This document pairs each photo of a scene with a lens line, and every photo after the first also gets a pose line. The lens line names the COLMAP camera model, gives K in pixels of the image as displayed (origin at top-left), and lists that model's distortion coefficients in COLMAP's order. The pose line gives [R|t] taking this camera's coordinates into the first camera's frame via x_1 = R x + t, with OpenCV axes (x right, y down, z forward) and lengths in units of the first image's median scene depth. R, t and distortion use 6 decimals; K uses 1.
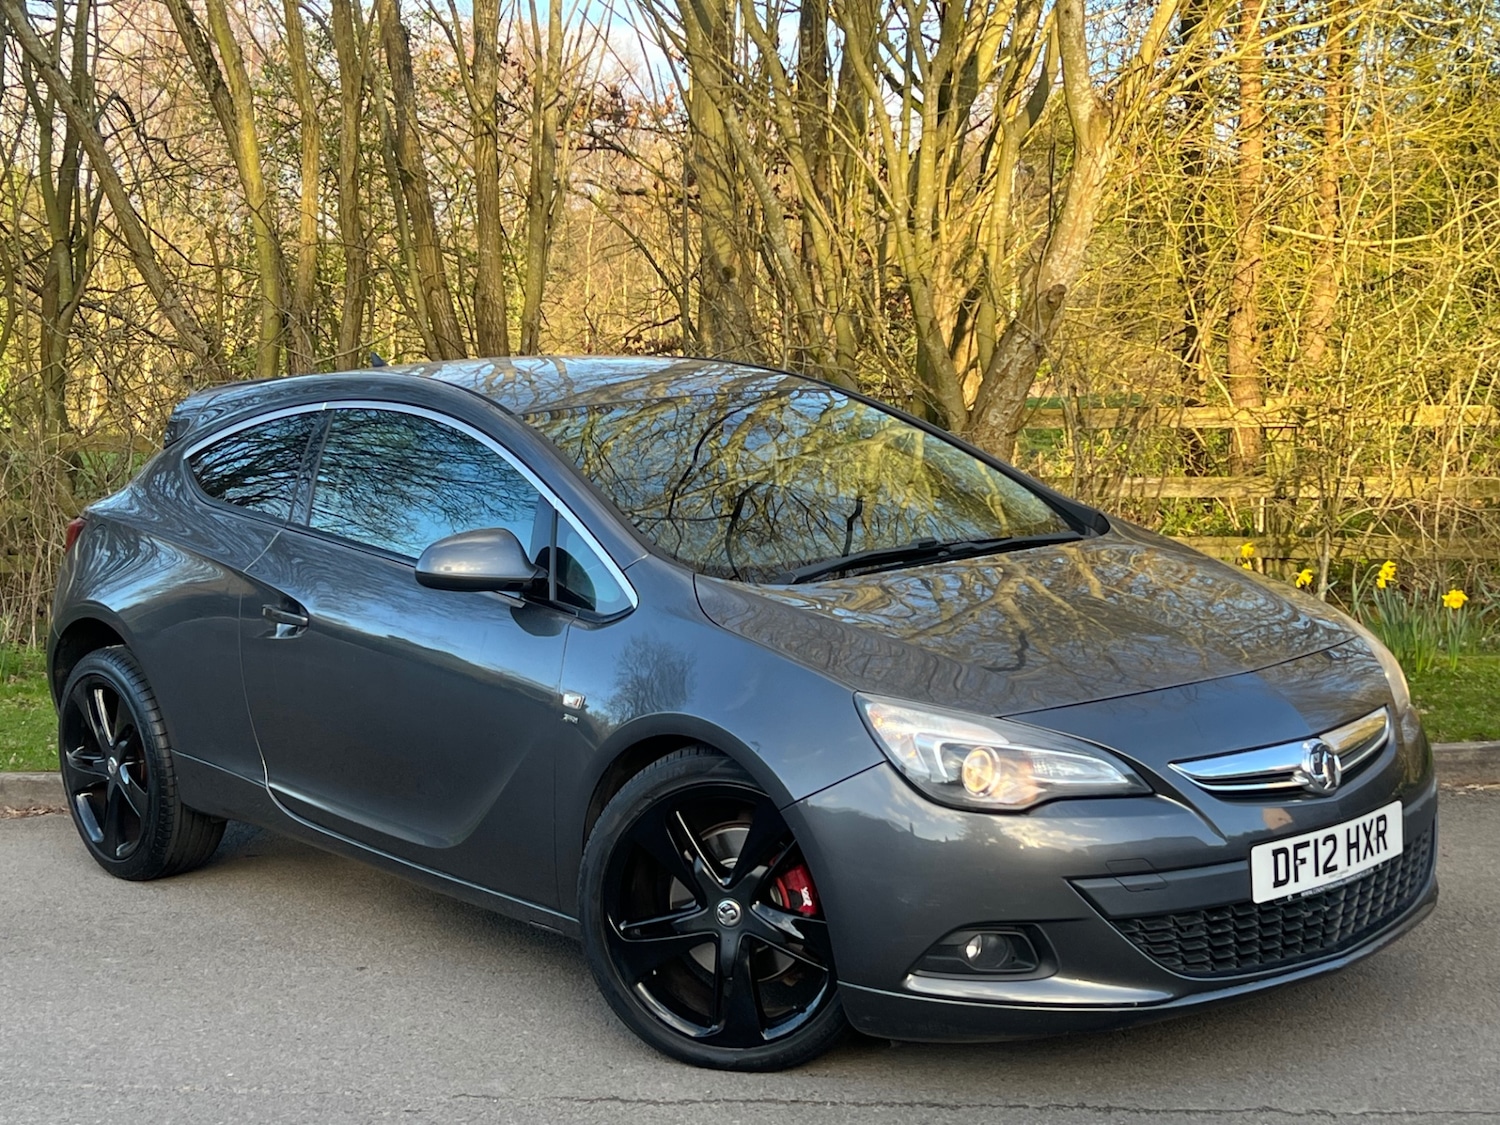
lens RADIAL K [[2409.3, 0, 749.9], [0, 2409.3, 567.6], [0, 0, 1]] dist [0.133917, -0.200729]
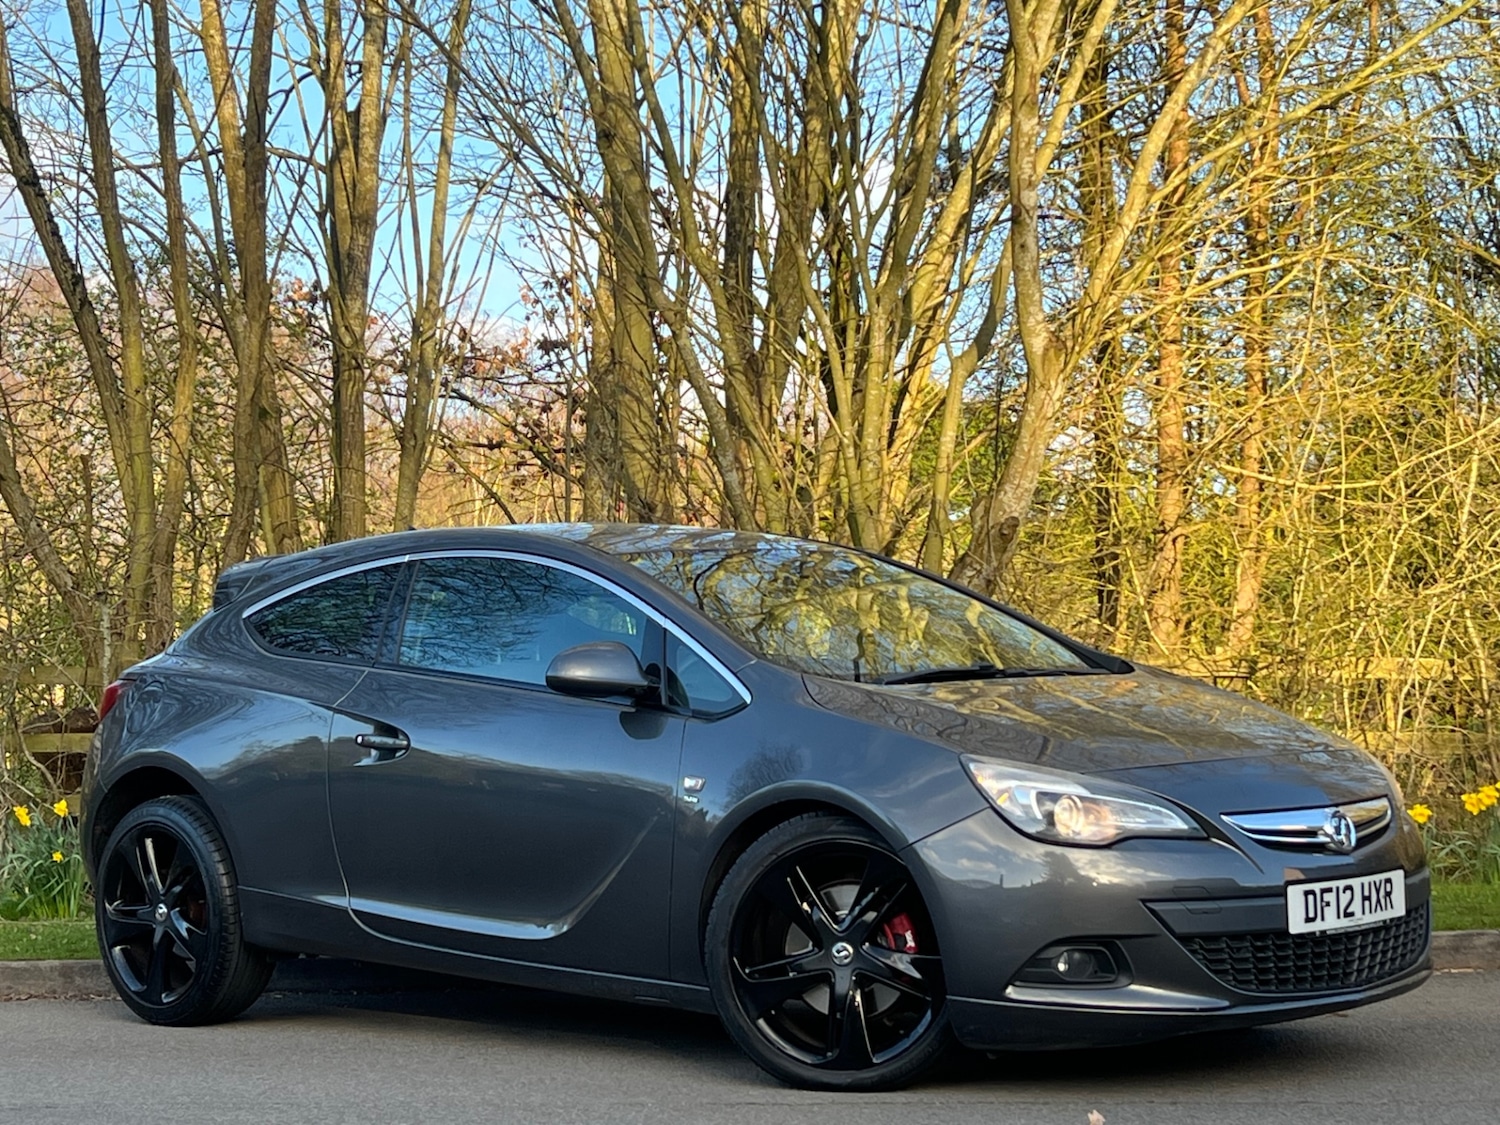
lens RADIAL K [[3215.1, 0, 750.0], [0, 3215.1, 562.5], [0, 0, 1]] dist [0.135622, 0.273440]
pose [[0.995470, 0.021161, 0.092689, -0.201322], [-0.007921, 0.989986, -0.140947, 0.175596], [-0.094743, 0.139574, 0.985669, -0.553261]]
